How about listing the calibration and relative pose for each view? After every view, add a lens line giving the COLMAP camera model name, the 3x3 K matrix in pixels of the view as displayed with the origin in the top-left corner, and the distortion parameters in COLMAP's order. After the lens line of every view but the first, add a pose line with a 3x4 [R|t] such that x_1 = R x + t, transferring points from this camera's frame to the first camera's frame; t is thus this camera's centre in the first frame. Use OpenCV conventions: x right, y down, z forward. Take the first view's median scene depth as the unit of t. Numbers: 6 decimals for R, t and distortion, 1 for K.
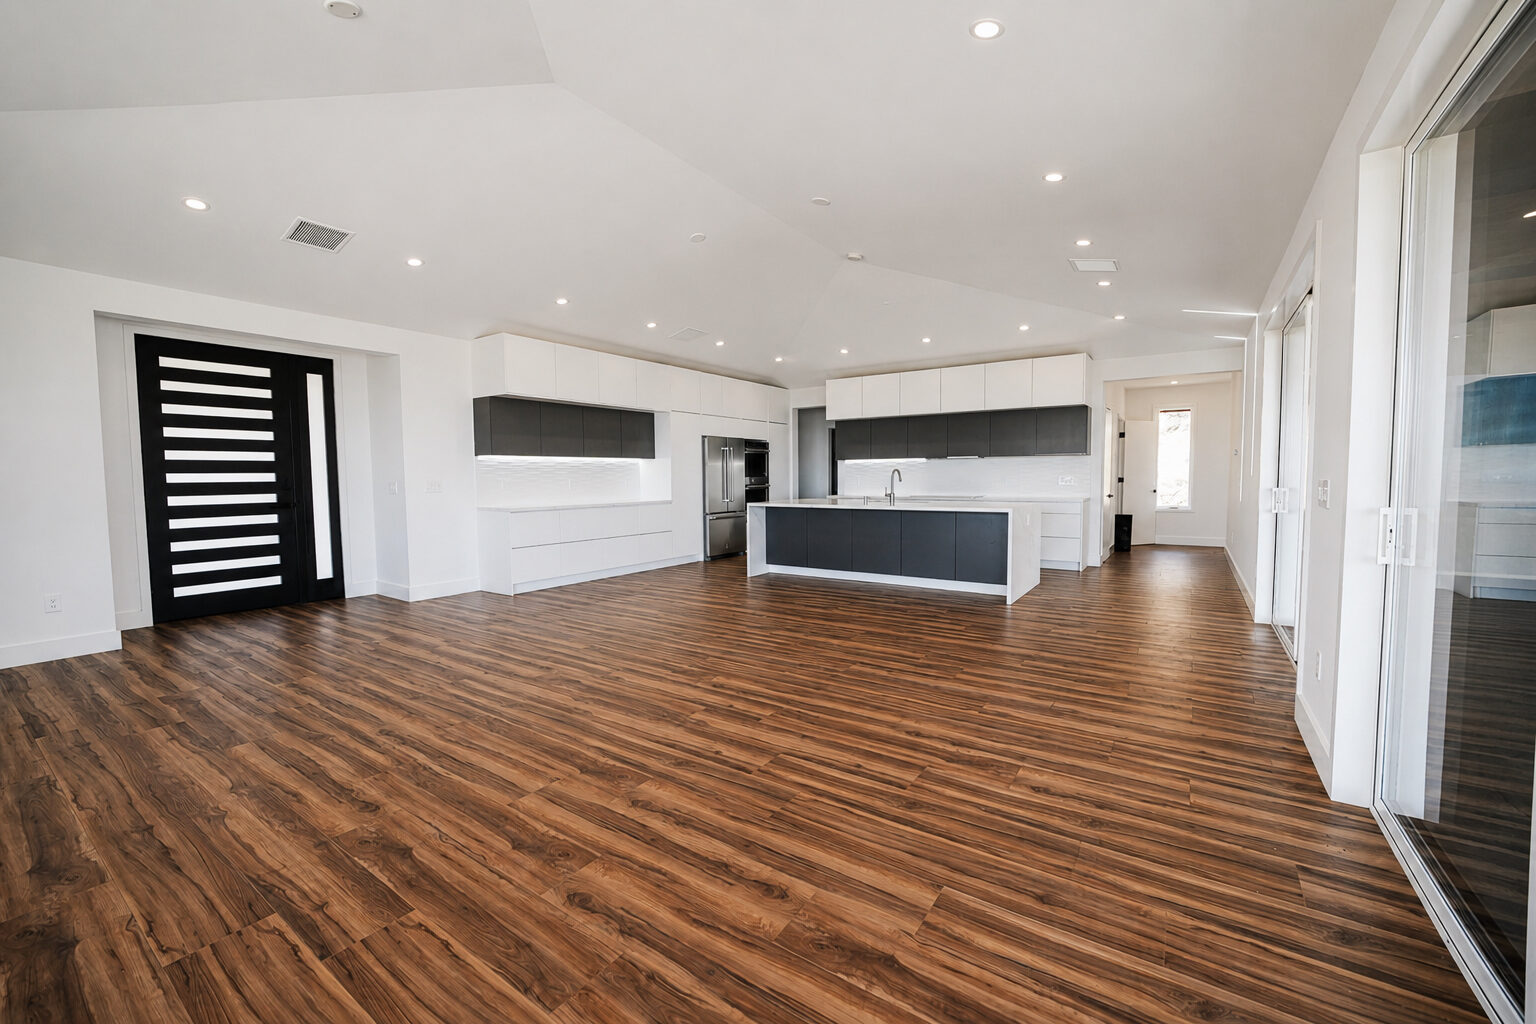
lens RADIAL K [[600.8, 0, 765.7], [0, 600.8, 510.3], [0, 0, 1]] dist [-0.000197, -0.000011]
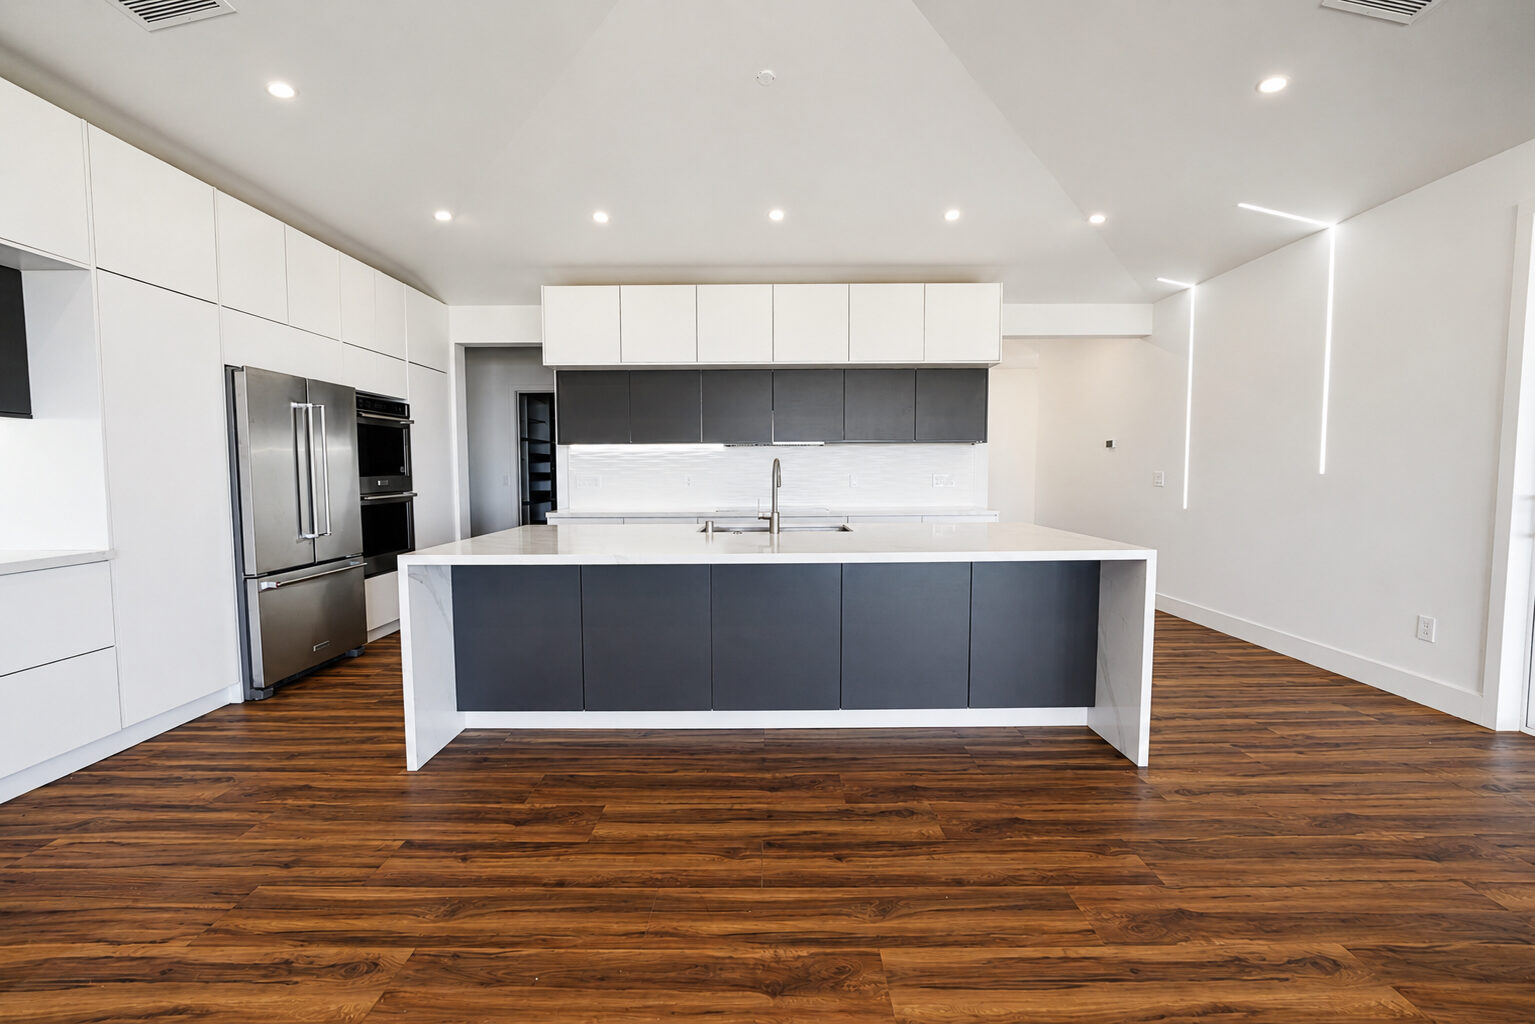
lens RADIAL K [[624.9, 0, 772.9], [0, 624.9, 506.0], [0, 0, 1]] dist [-0.003749, -0.000797]
pose [[0.826175, -0.031145, 0.562552, -0.043514], [0.033217, 0.999427, 0.006549, -0.028964], [-0.562433, 0.013275, 0.826736, 0.475578]]
